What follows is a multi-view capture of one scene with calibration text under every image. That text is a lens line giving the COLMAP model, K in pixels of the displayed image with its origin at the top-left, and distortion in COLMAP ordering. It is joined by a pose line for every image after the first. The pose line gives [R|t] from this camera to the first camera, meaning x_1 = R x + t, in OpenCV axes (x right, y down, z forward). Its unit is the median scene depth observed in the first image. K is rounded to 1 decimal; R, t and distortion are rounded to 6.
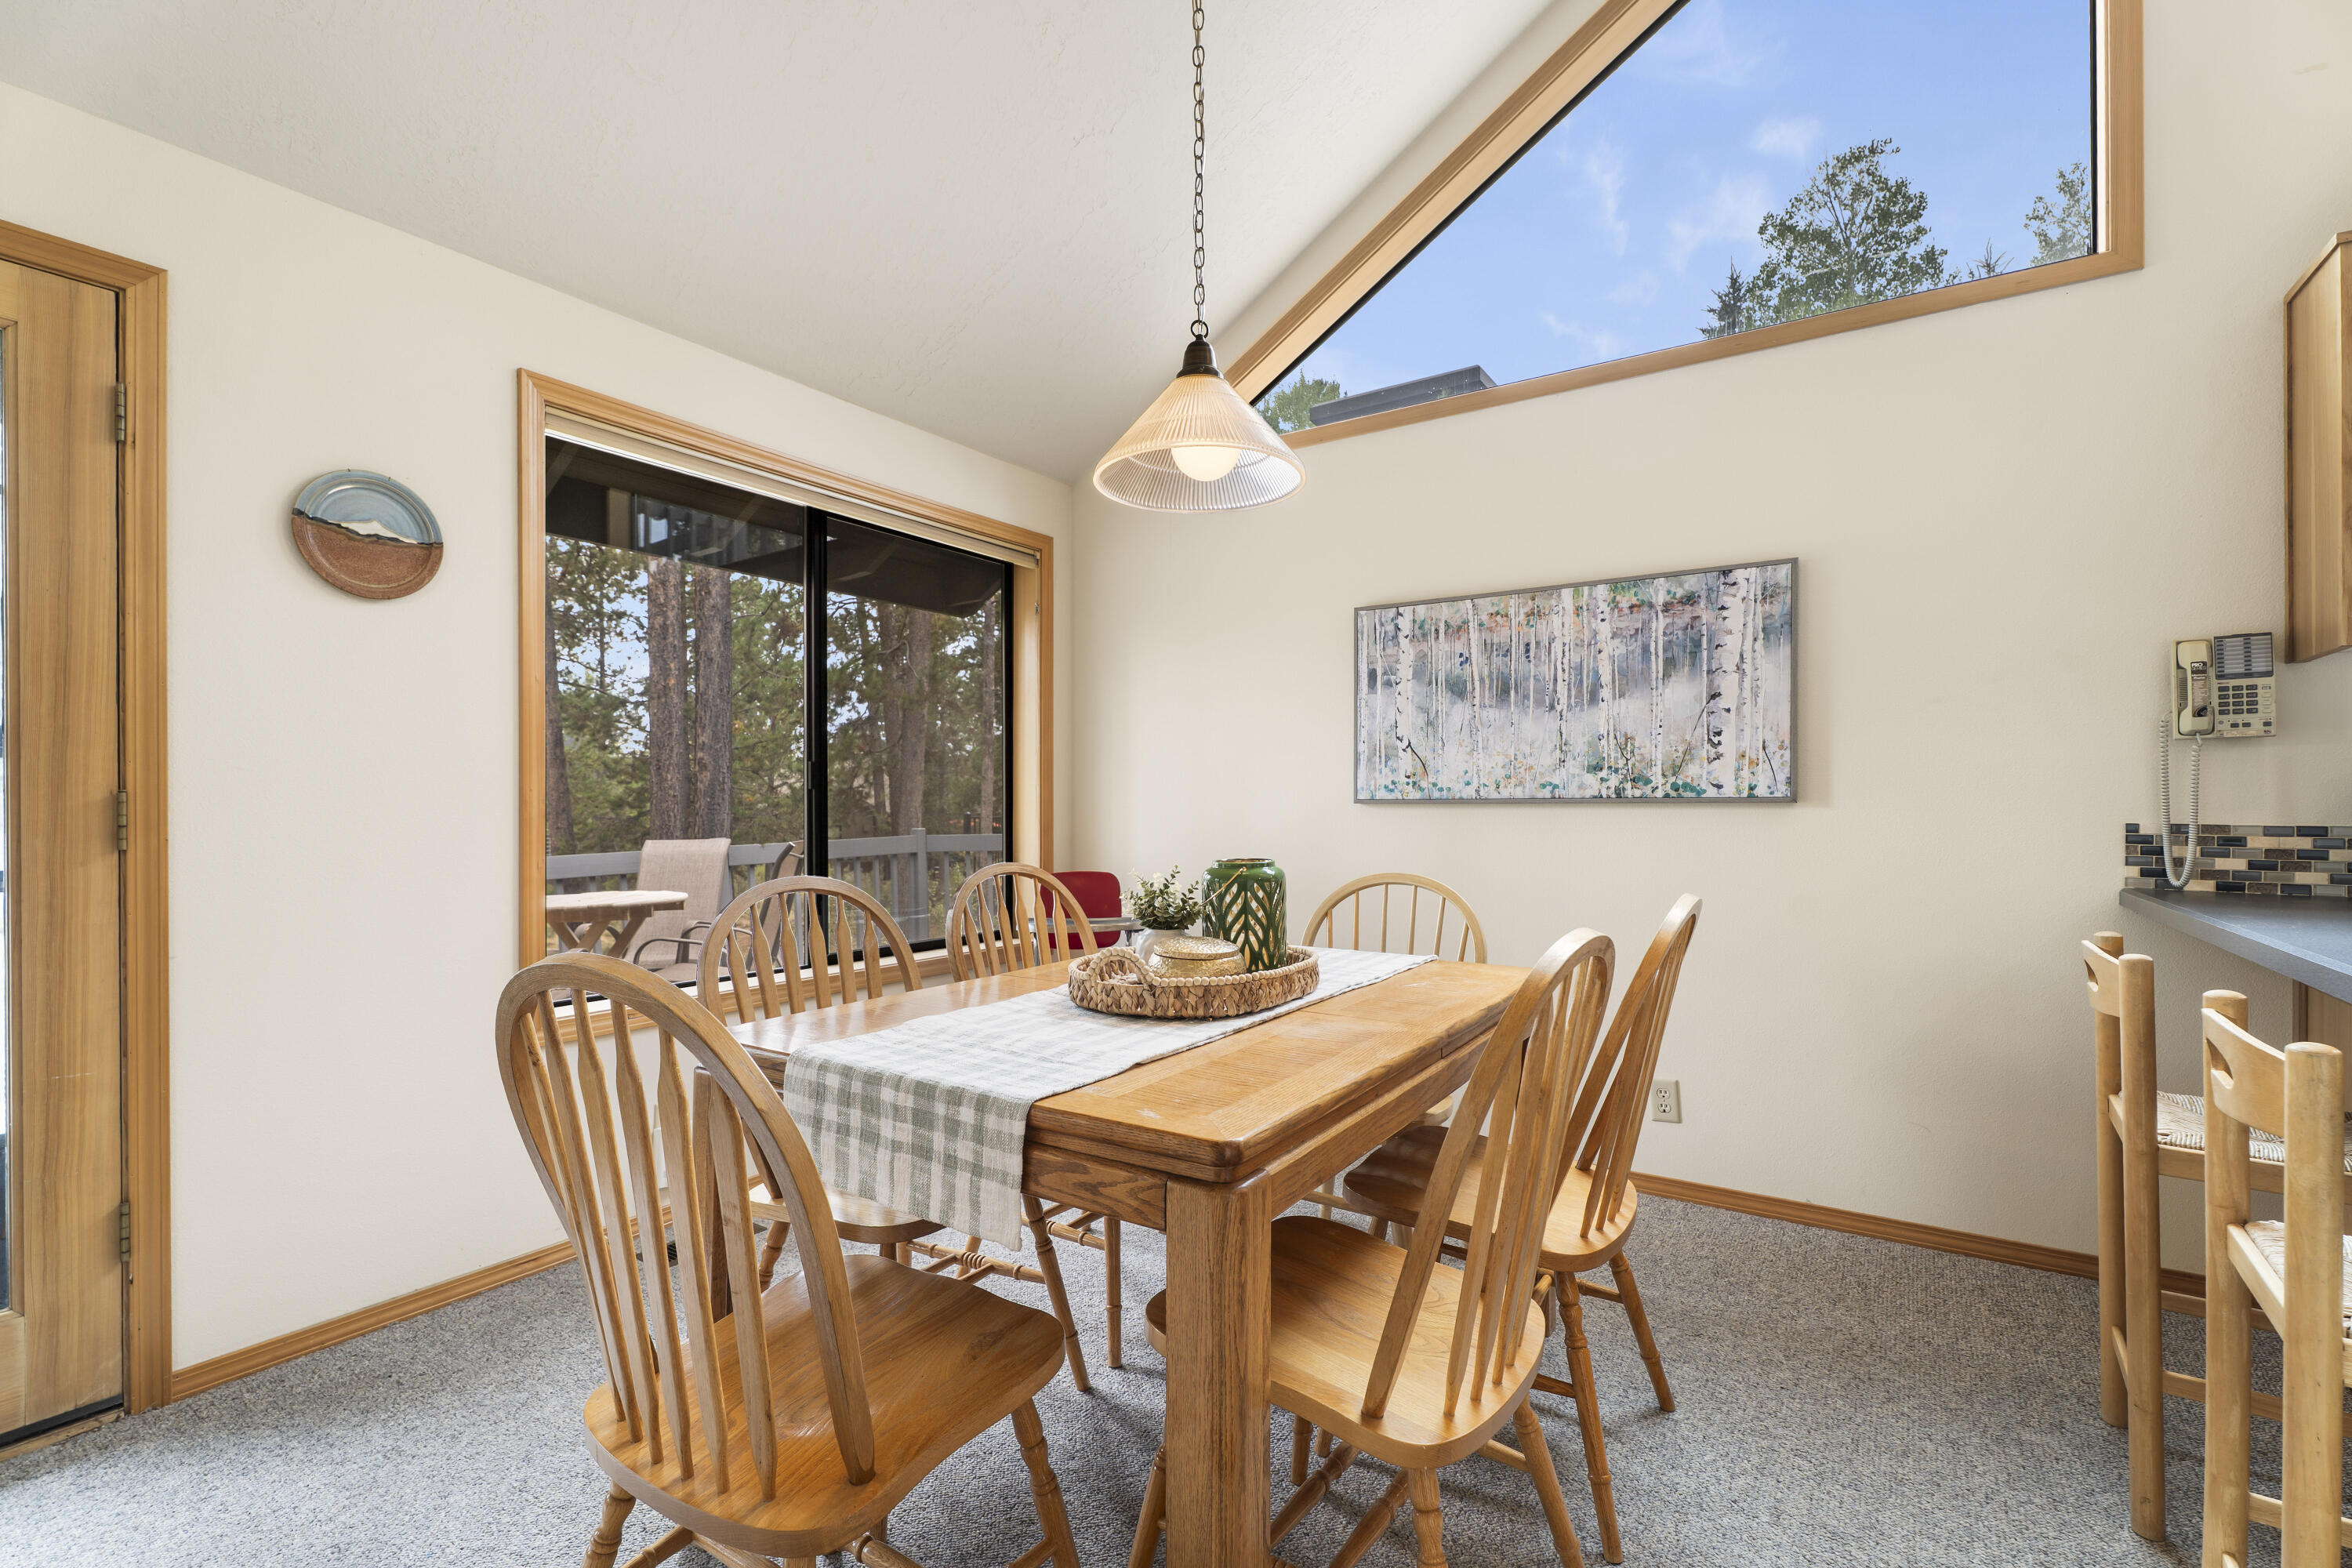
lens RADIAL K [[1062.5, 0, 1178.9], [0, 1062.5, 804.5], [0, 0, 1]] dist [-0.003631, -0.000320]
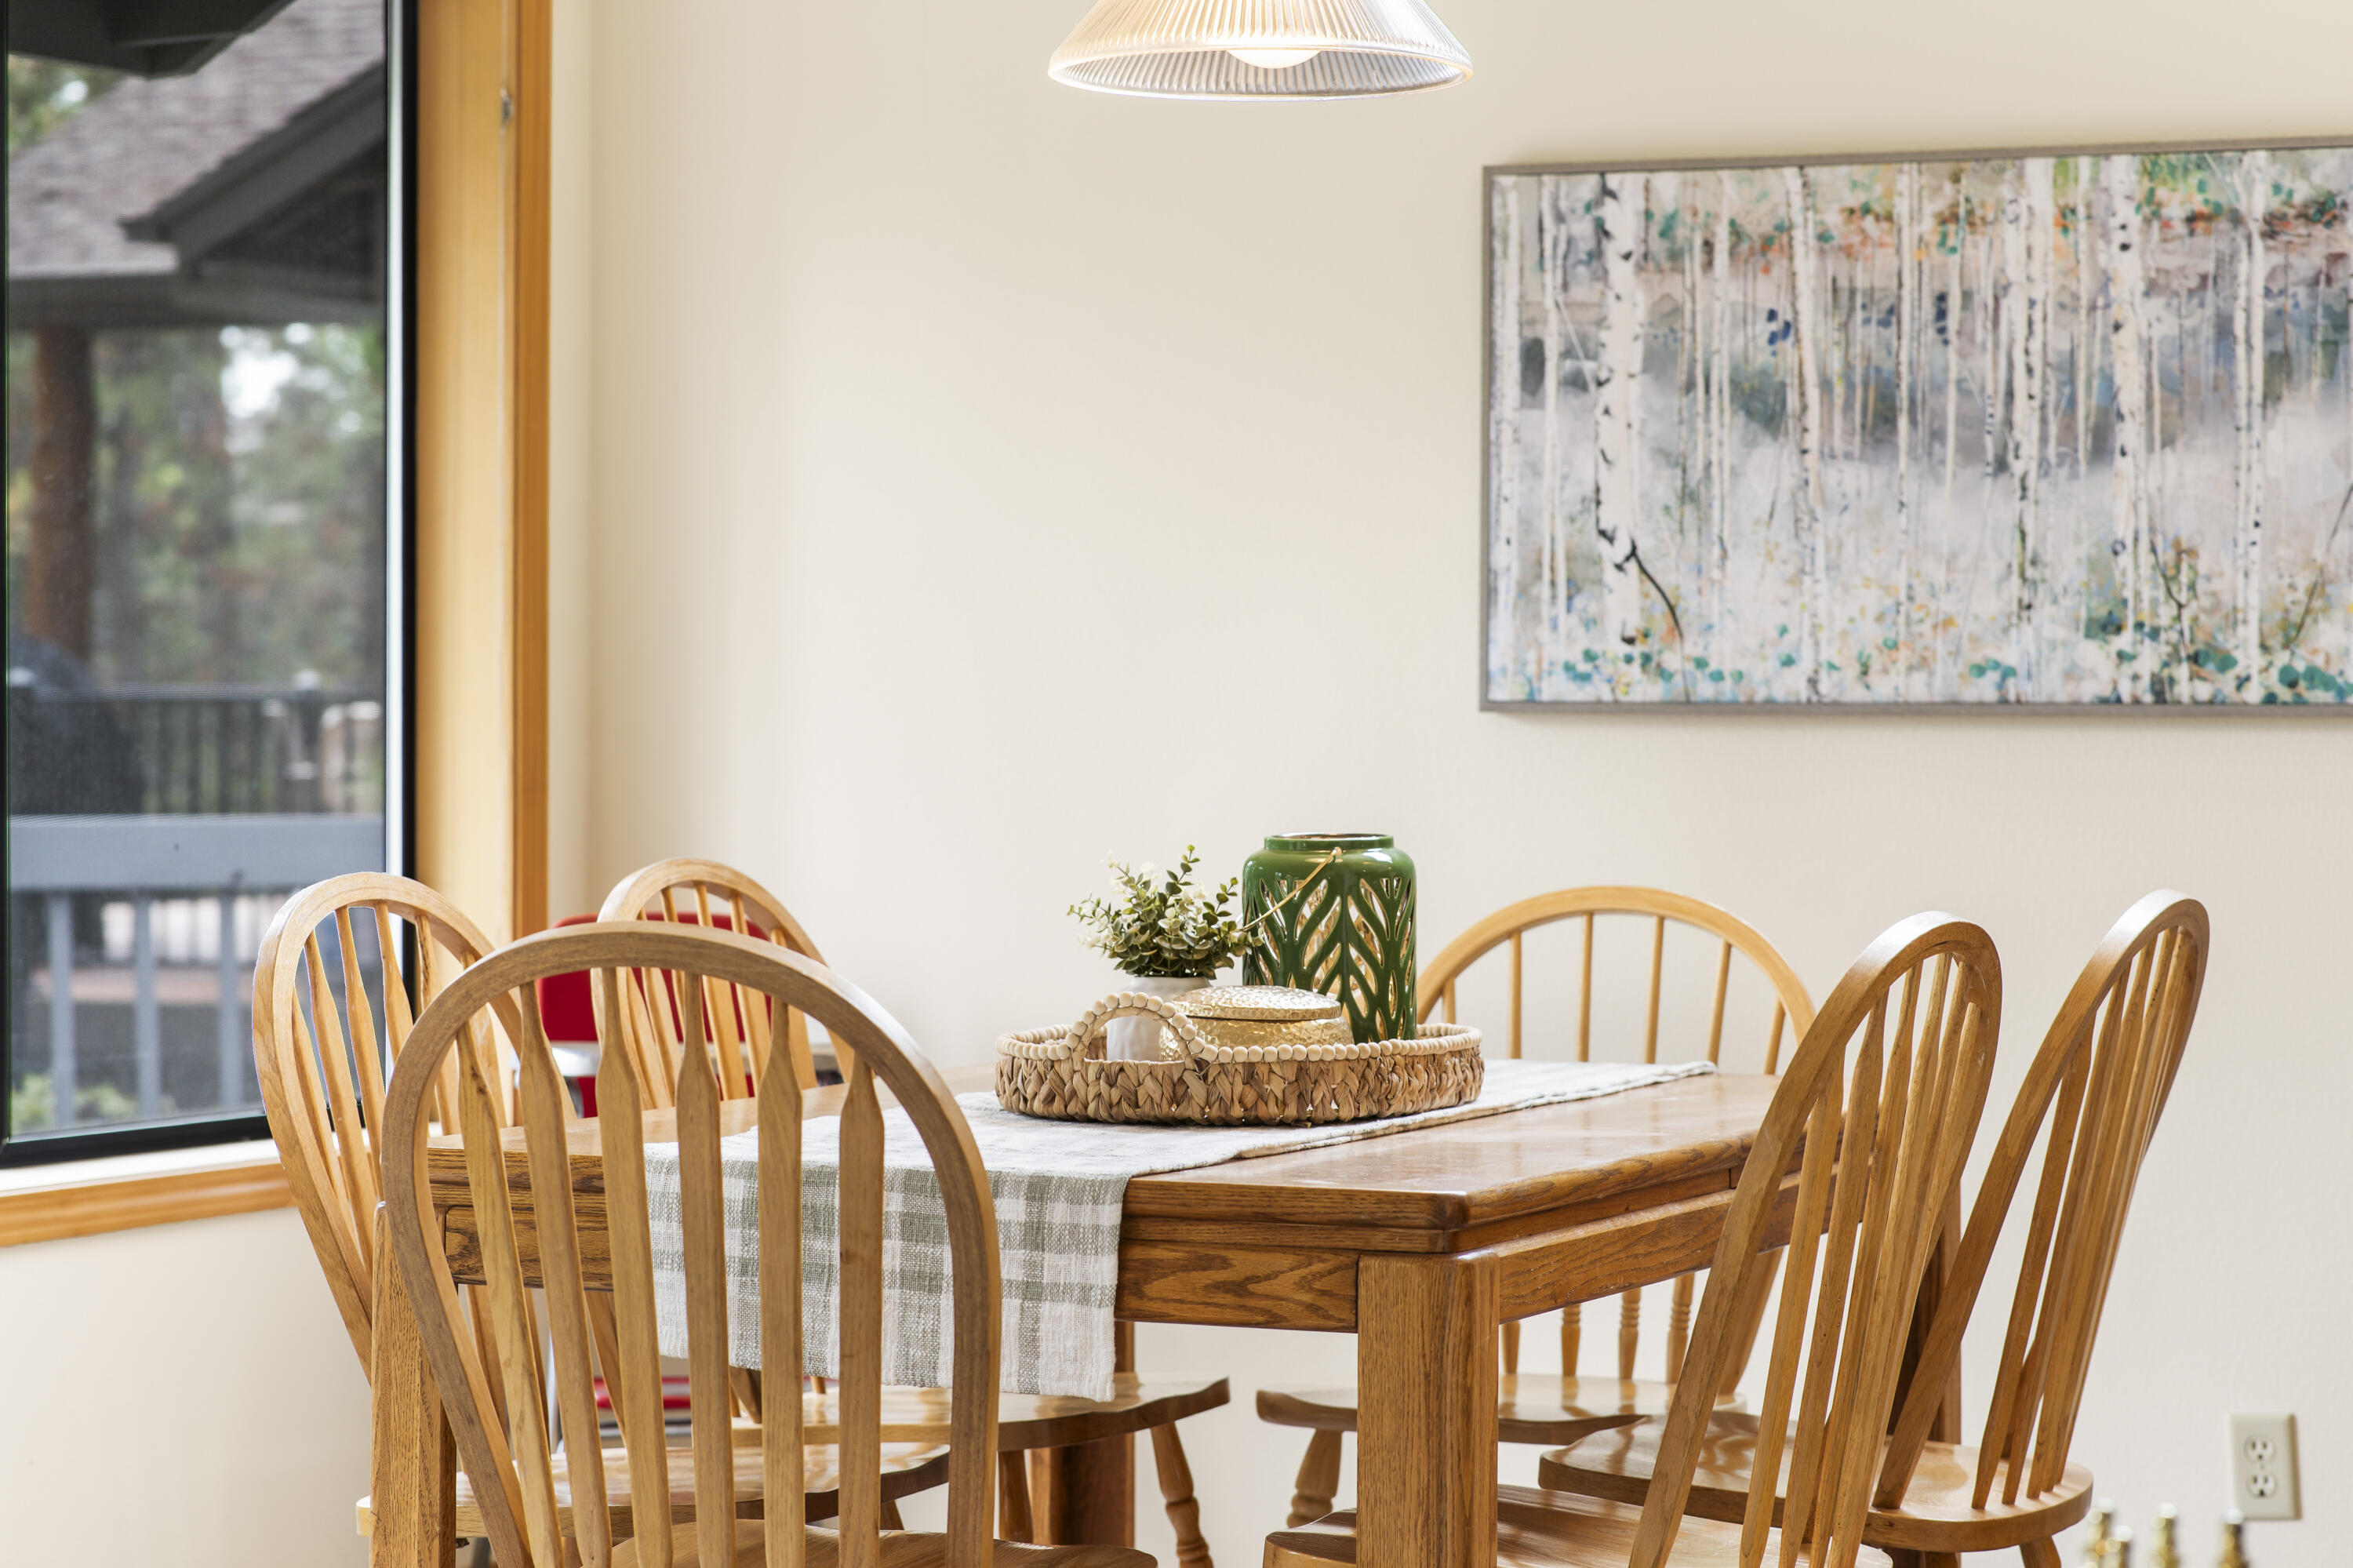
lens RADIAL K [[5976.0, 0, 1176.5], [0, 5976.0, 784.0], [0, 0, 1]] dist [-0.108556, -0.436971]
pose [[0.987346, 0.002128, 0.158569, -0.301806], [-0.004500, 0.999883, 0.014599, -0.007110], [-0.158519, -0.015128, 0.987240, -1.148465]]
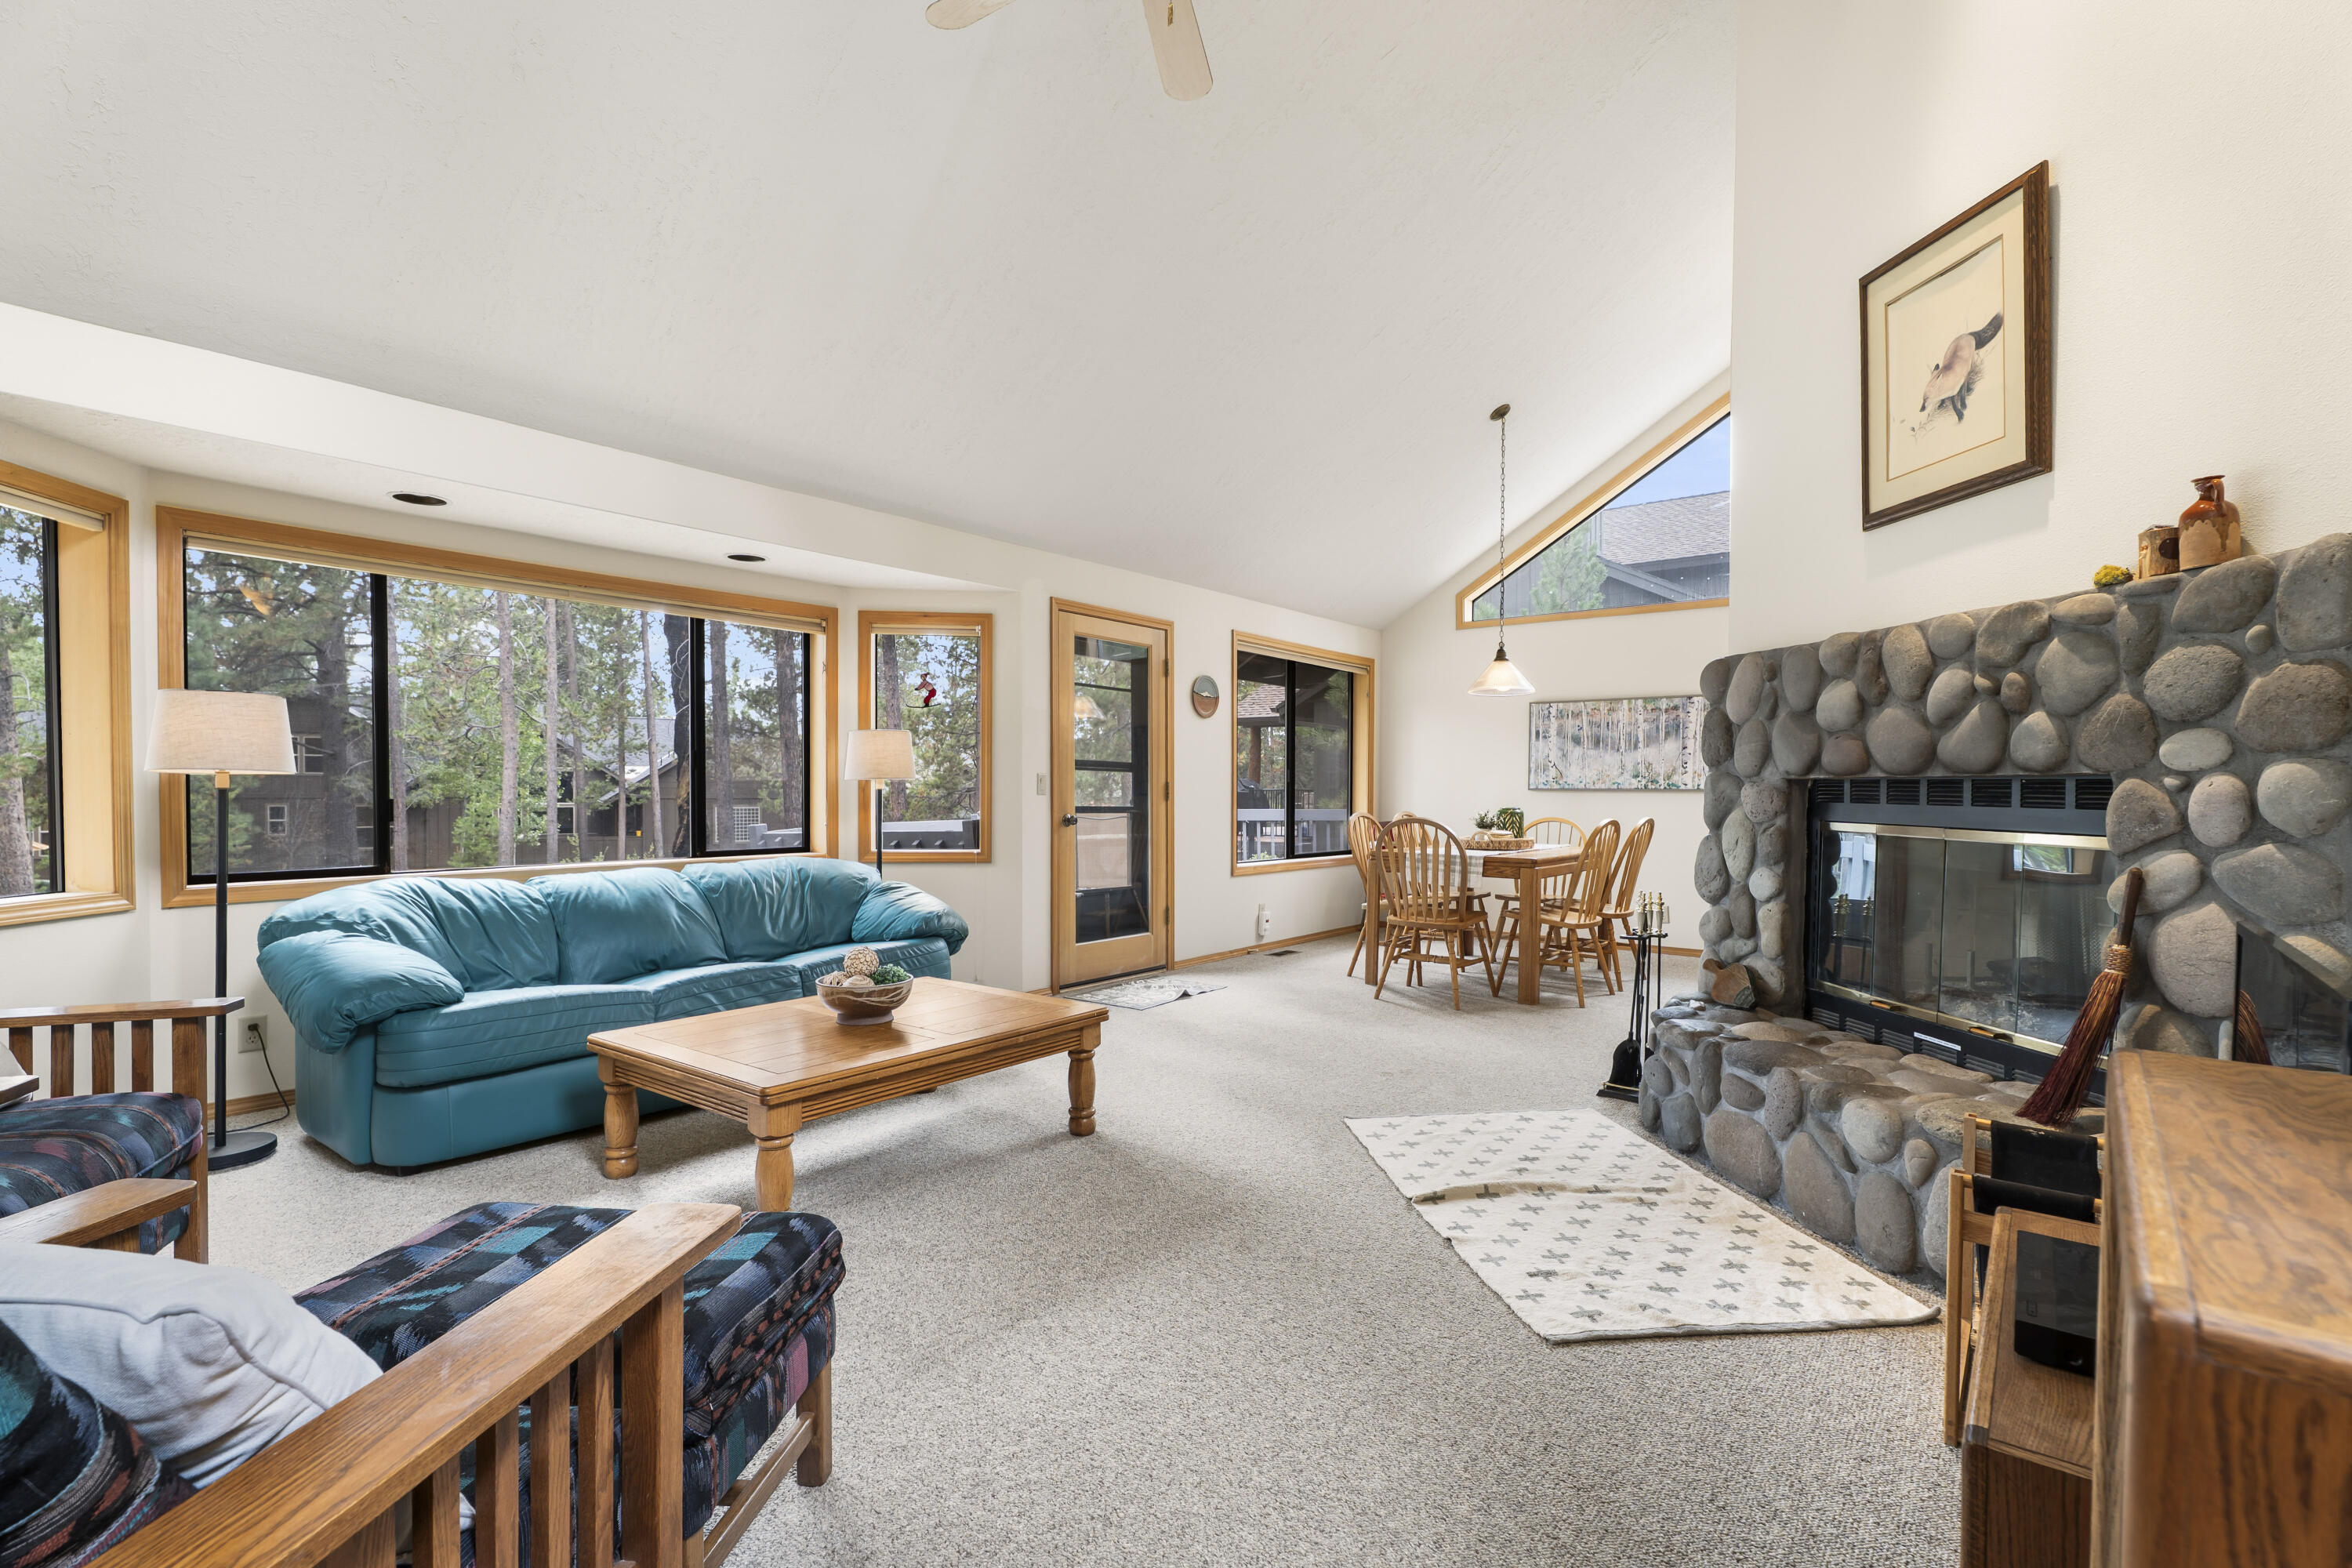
lens RADIAL K [[1096.1, 0, 1179.5], [0, 1096.1, 808.6], [0, 0, 1]] dist [-0.000698, -0.000020]
pose [[0.997066, 0.009927, -0.075903, -0.461809], [-0.008654, 0.999817, 0.017077, 0.005351], [0.076059, -0.016370, 0.996969, -1.599271]]
